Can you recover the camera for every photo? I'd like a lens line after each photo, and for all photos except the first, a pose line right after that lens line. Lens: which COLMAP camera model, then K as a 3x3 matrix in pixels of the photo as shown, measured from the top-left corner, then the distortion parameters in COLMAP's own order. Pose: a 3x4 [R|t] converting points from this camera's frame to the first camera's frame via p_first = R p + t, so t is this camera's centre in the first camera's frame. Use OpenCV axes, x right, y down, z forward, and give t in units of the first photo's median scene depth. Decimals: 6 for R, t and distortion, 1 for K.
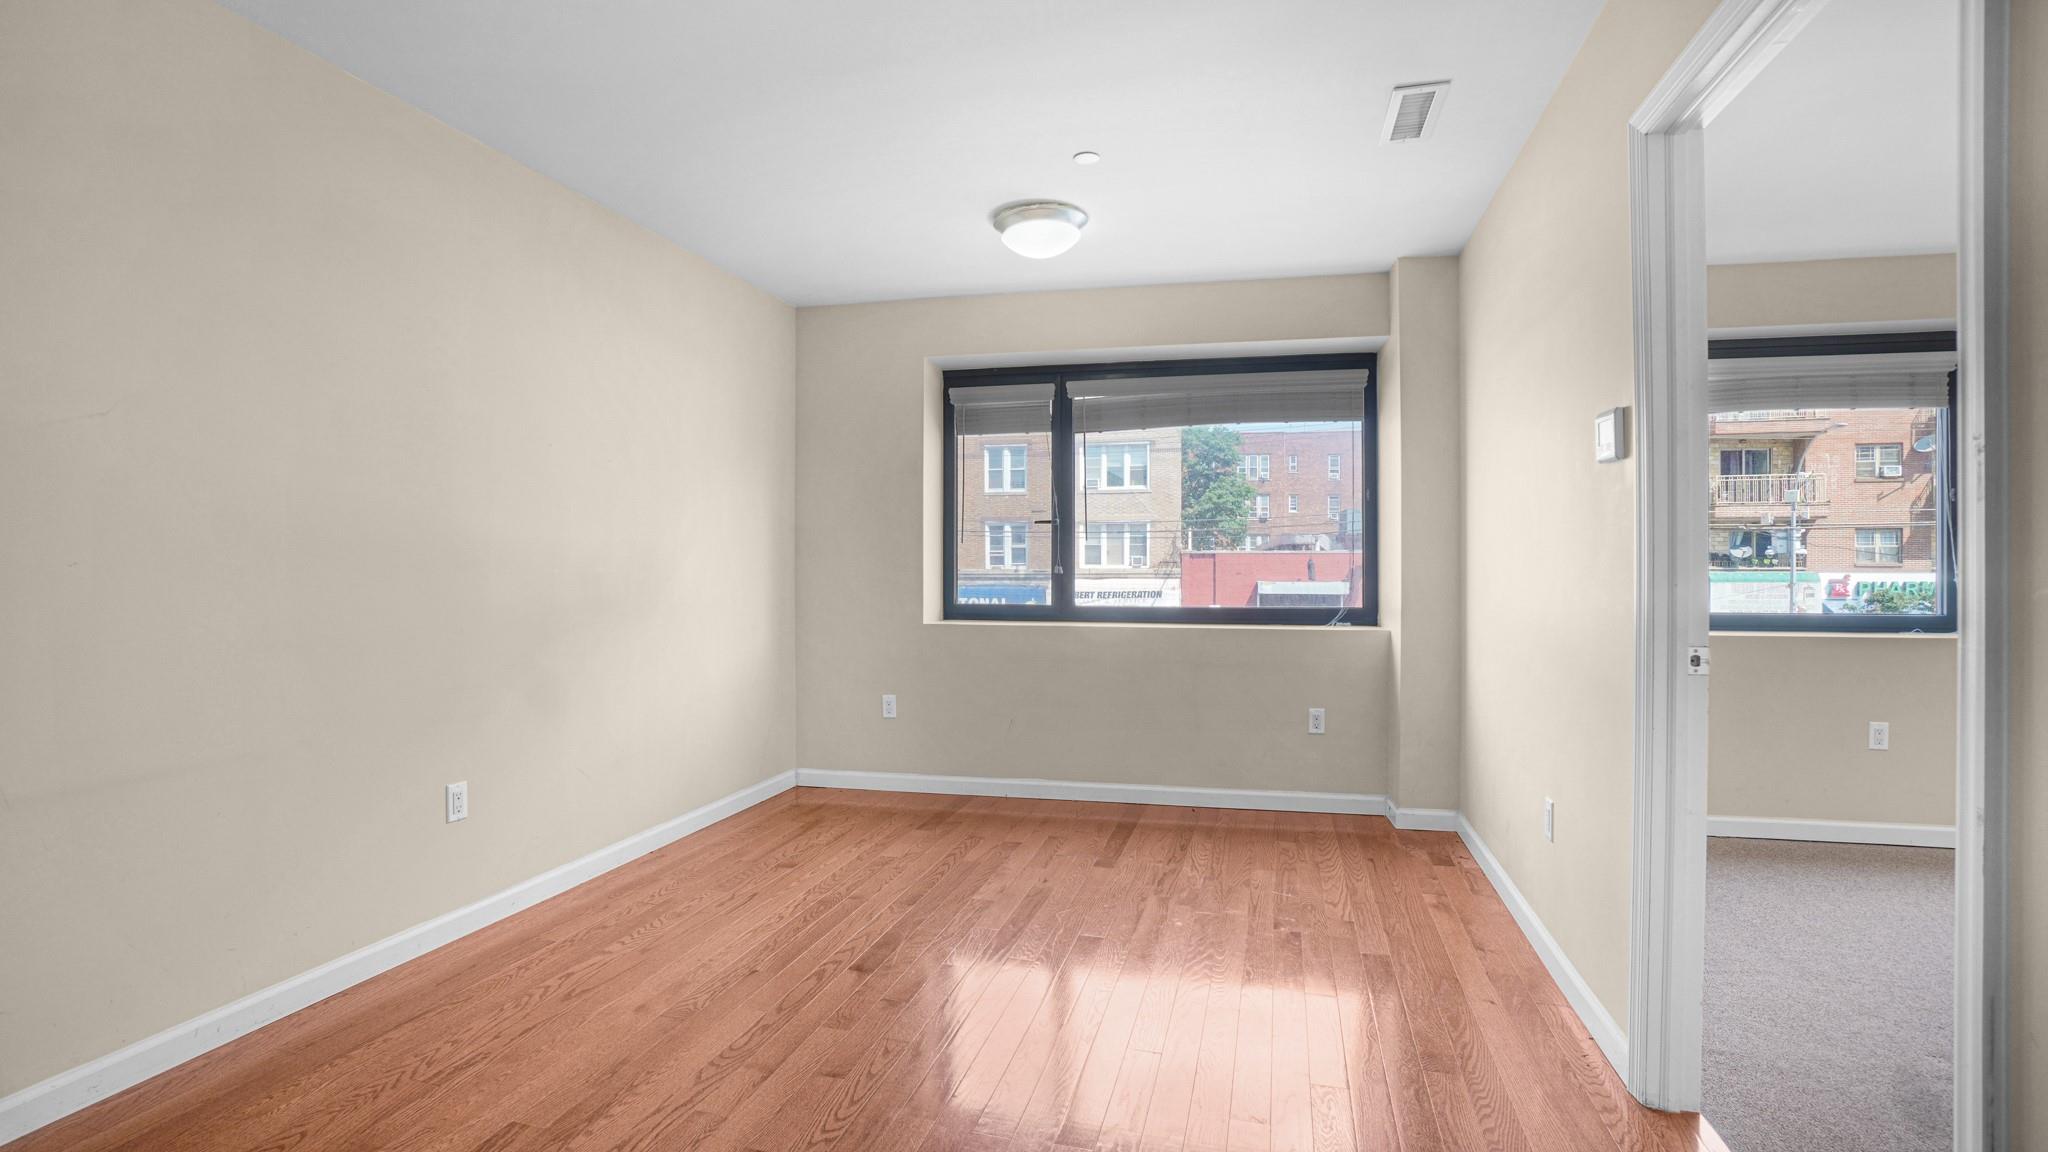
lens RADIAL K [[923.2, 0, 1014.0], [0, 923.2, 571.0], [0, 0, 1]] dist [-0.046689, 0.012388]
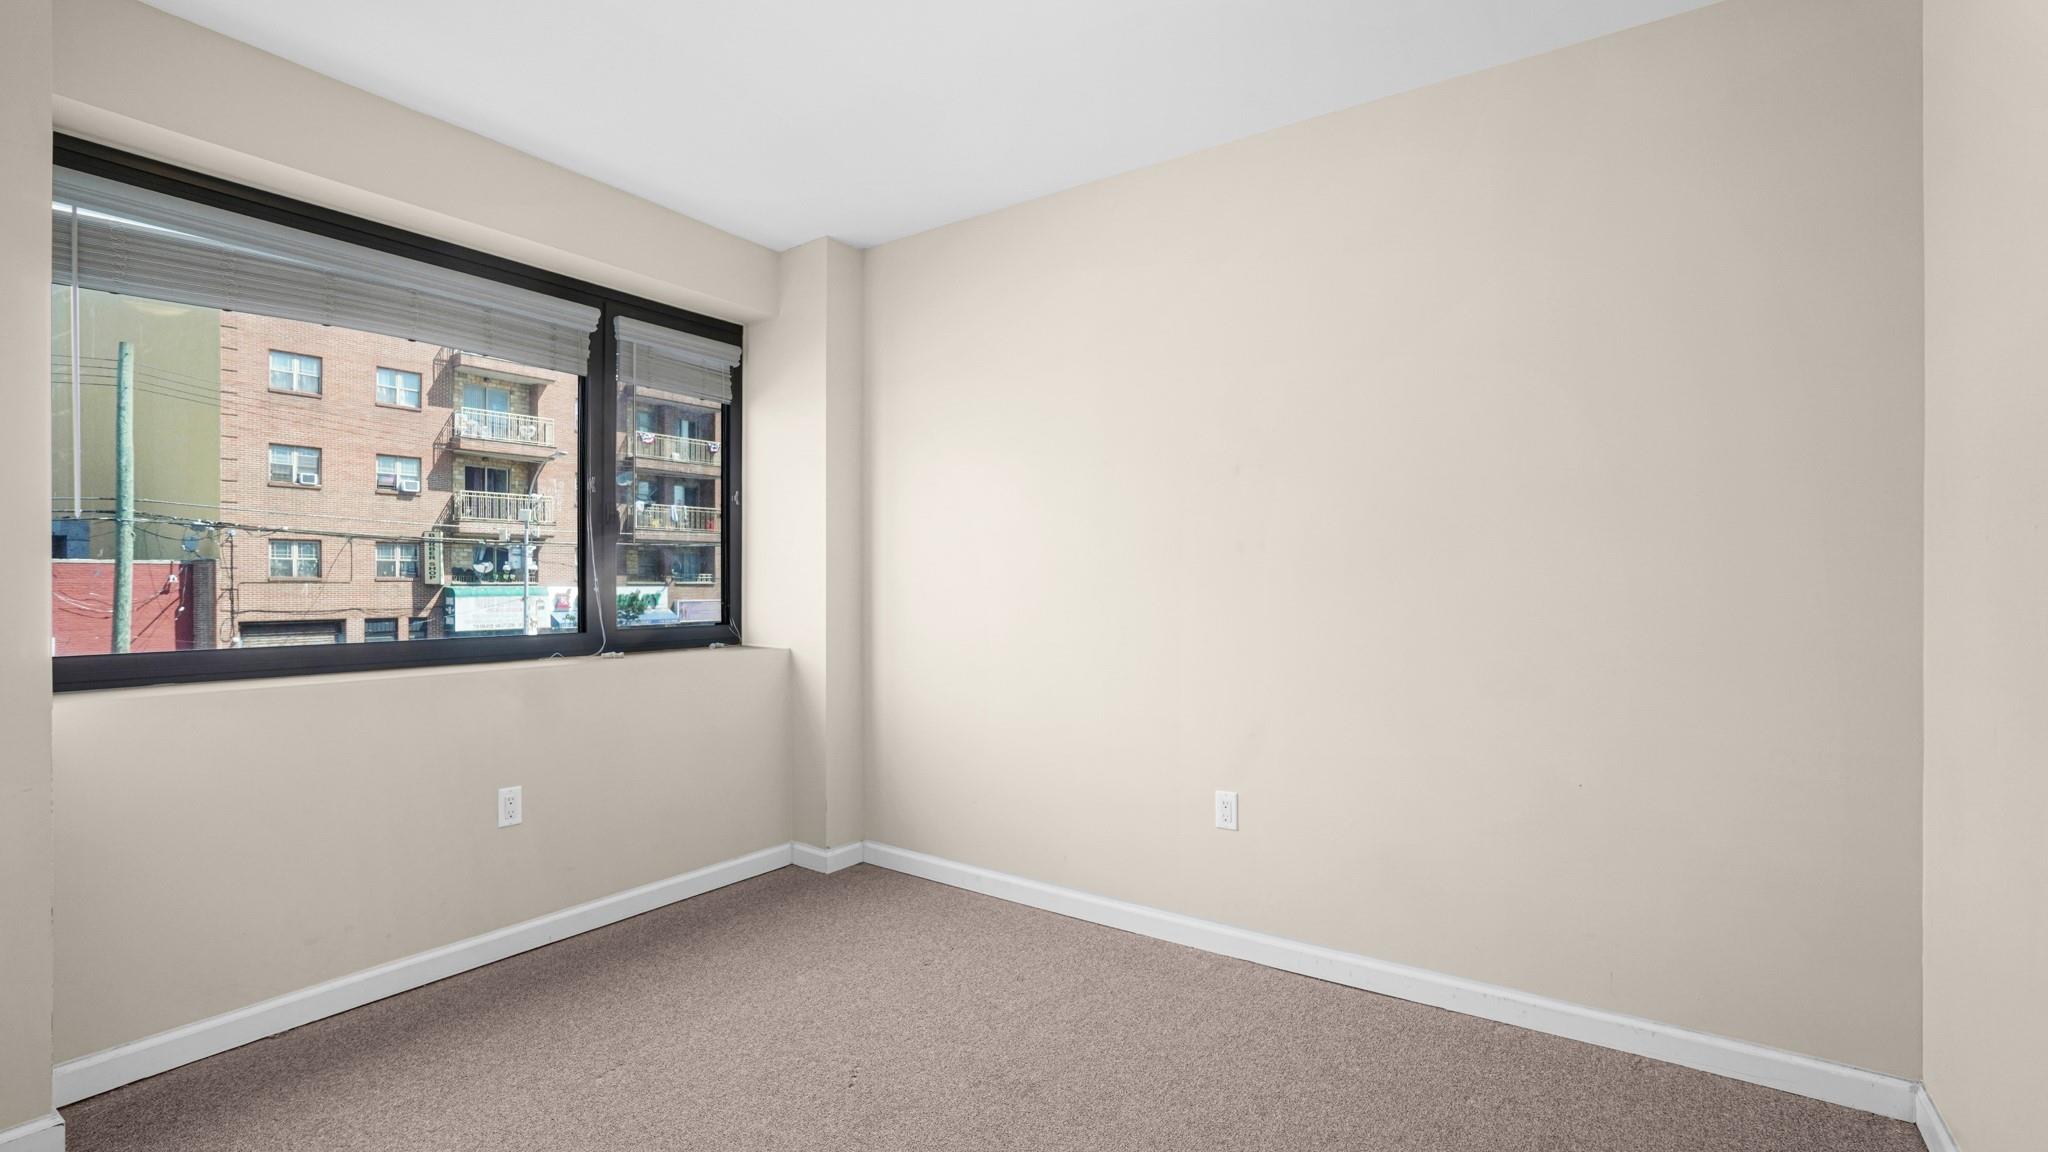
lens RADIAL K [[983.0, 0, 1015.7], [0, 983.0, 563.3], [0, 0, 1]] dist [0.002550, 0.000931]
pose [[0.304365, 0.018164, 0.952382, -0.367048], [0.004320, 0.999782, -0.020448, -0.000060], [-0.952546, 0.010338, 0.304220, 0.441159]]
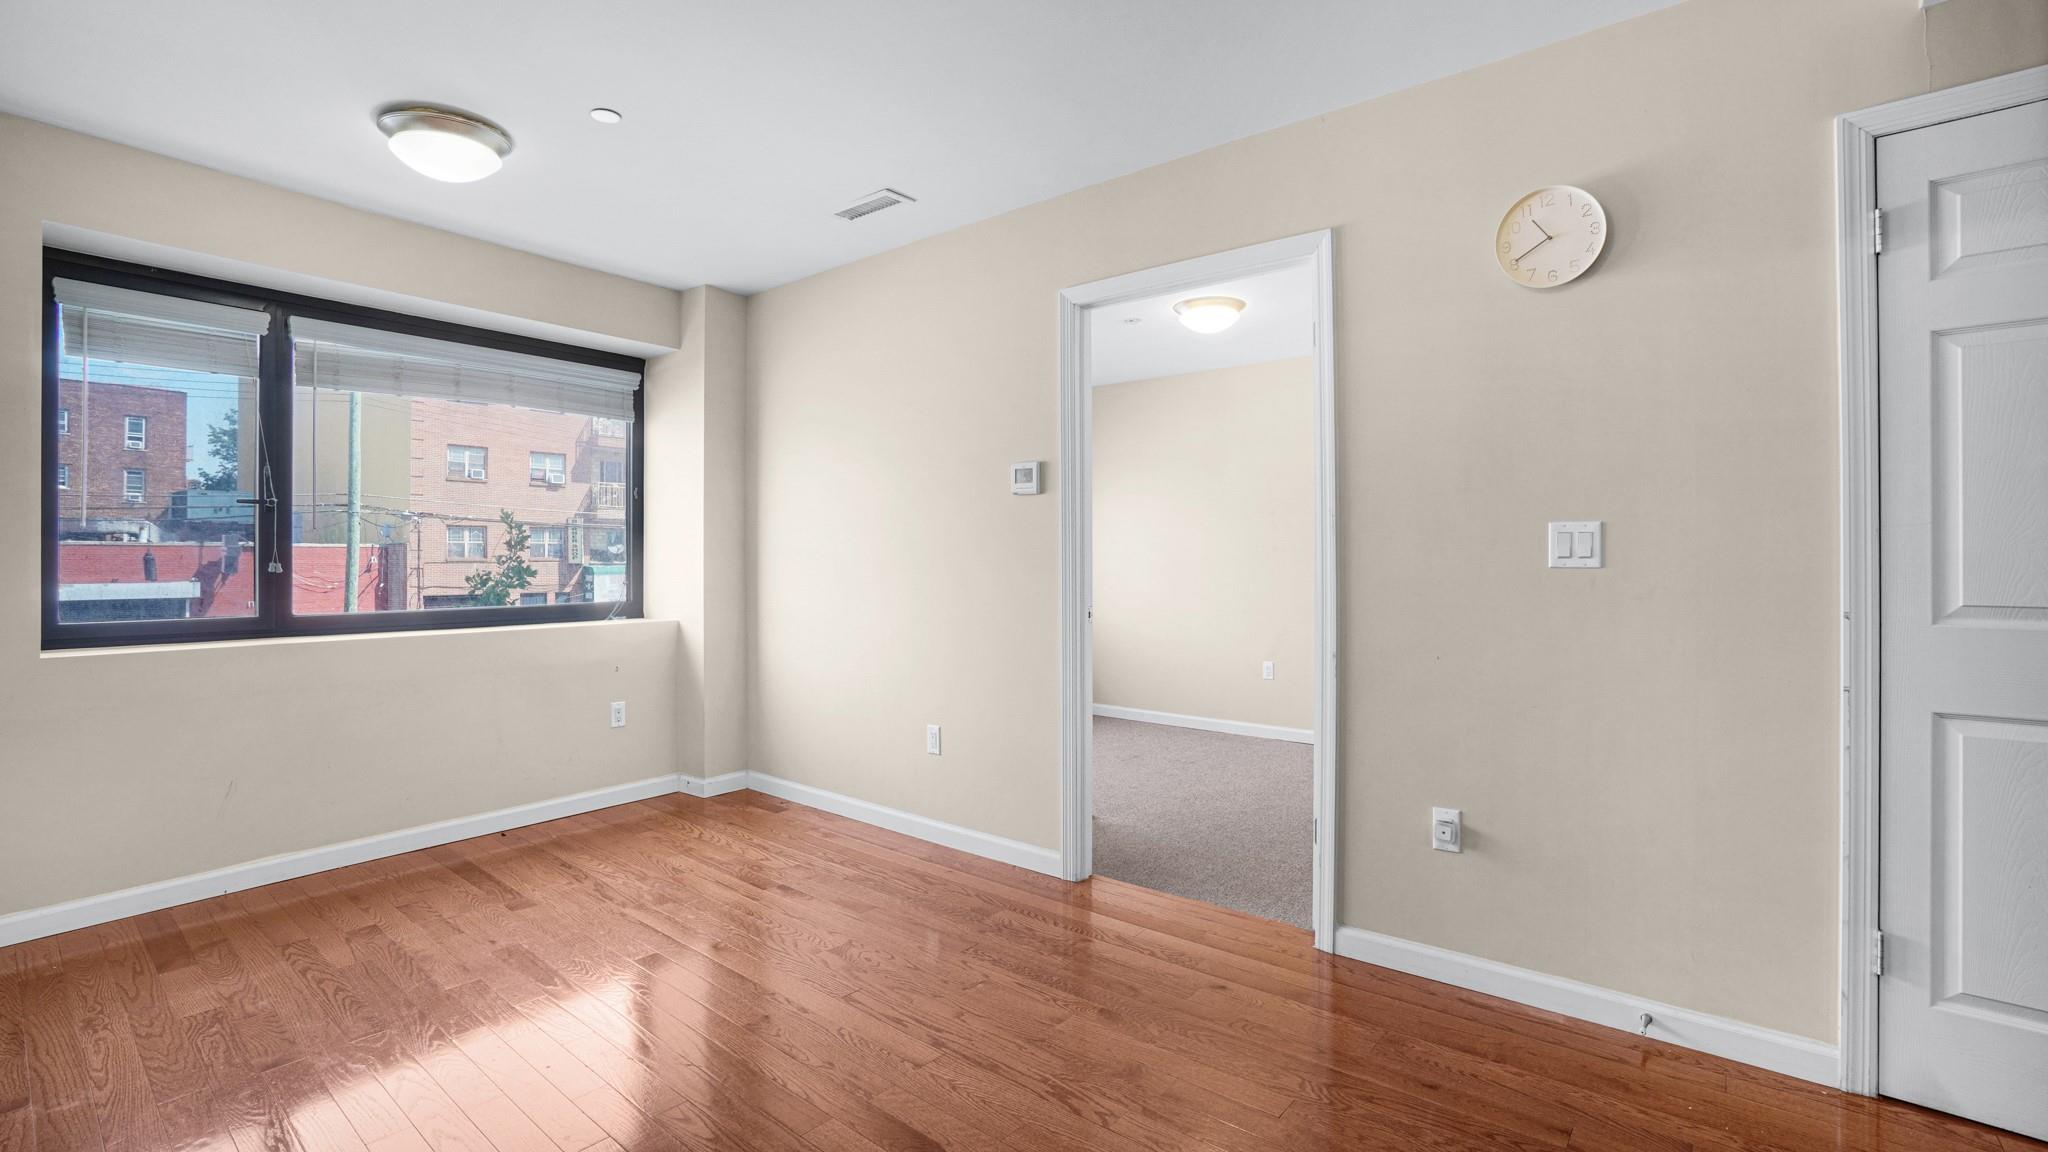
lens RADIAL K [[923.2, 0, 1033.7], [0, 923.2, 568.9], [0, 0, 1]] dist [-0.046689, 0.012388]
pose [[0.395026, -0.010326, 0.918612, -0.365606], [0.007375, 0.999940, 0.008068, -0.001974], [-0.918641, 0.003588, 0.395078, 0.158559]]
